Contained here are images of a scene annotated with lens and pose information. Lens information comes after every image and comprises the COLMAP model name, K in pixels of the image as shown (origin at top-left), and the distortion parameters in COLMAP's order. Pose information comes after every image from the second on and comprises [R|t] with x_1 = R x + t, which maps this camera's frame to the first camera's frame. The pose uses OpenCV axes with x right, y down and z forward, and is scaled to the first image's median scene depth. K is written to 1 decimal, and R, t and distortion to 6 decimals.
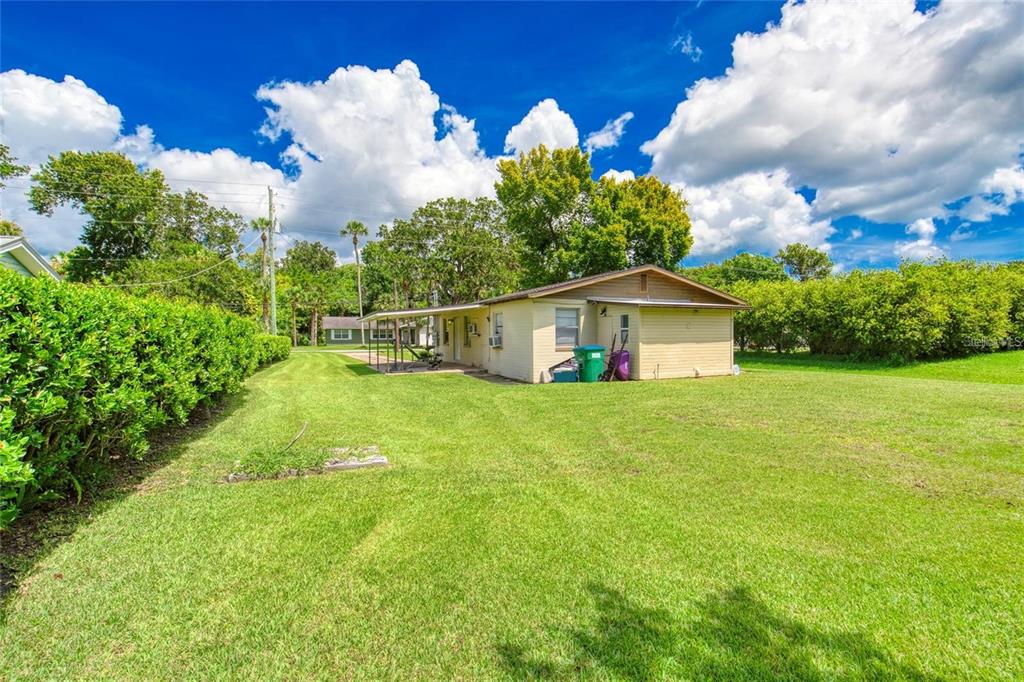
lens RADIAL K [[469.5, 0, 512.2], [0, 469.5, 347.0], [0, 0, 1]] dist [0.001893, 0.000945]
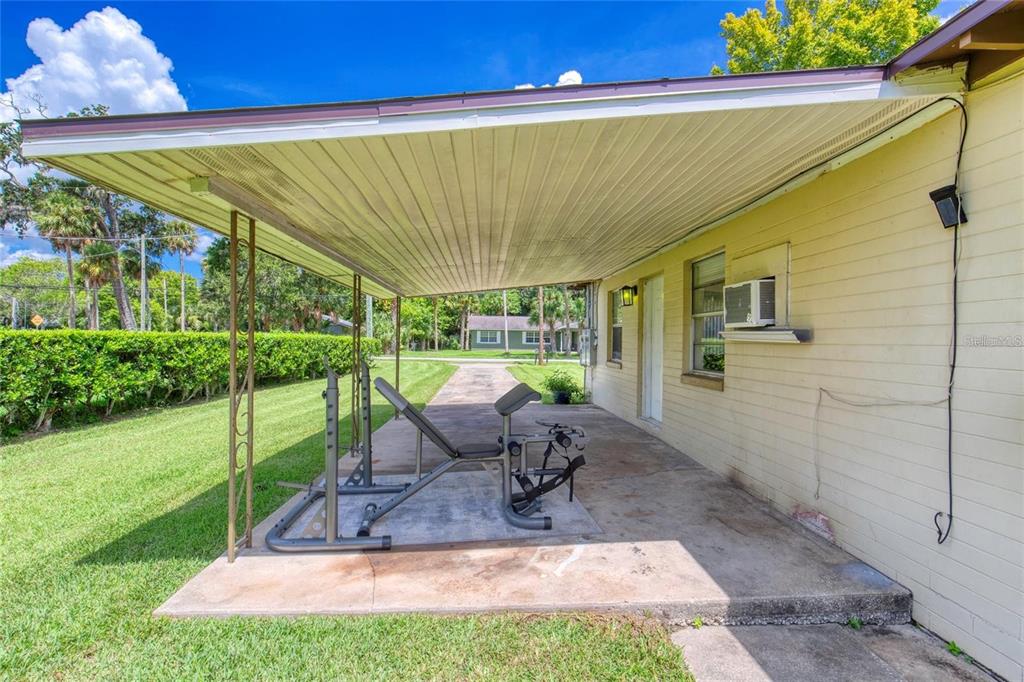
lens RADIAL K [[466.8, 0, 512.0], [0, 466.8, 341.0], [0, 0, 1]] dist [0.000394, 0.000488]
pose [[0.933389, 0.019634, -0.358328, -0.016910], [-0.028458, 0.999407, -0.019368, -0.002494], [0.357735, 0.028275, 0.933395, 0.124745]]
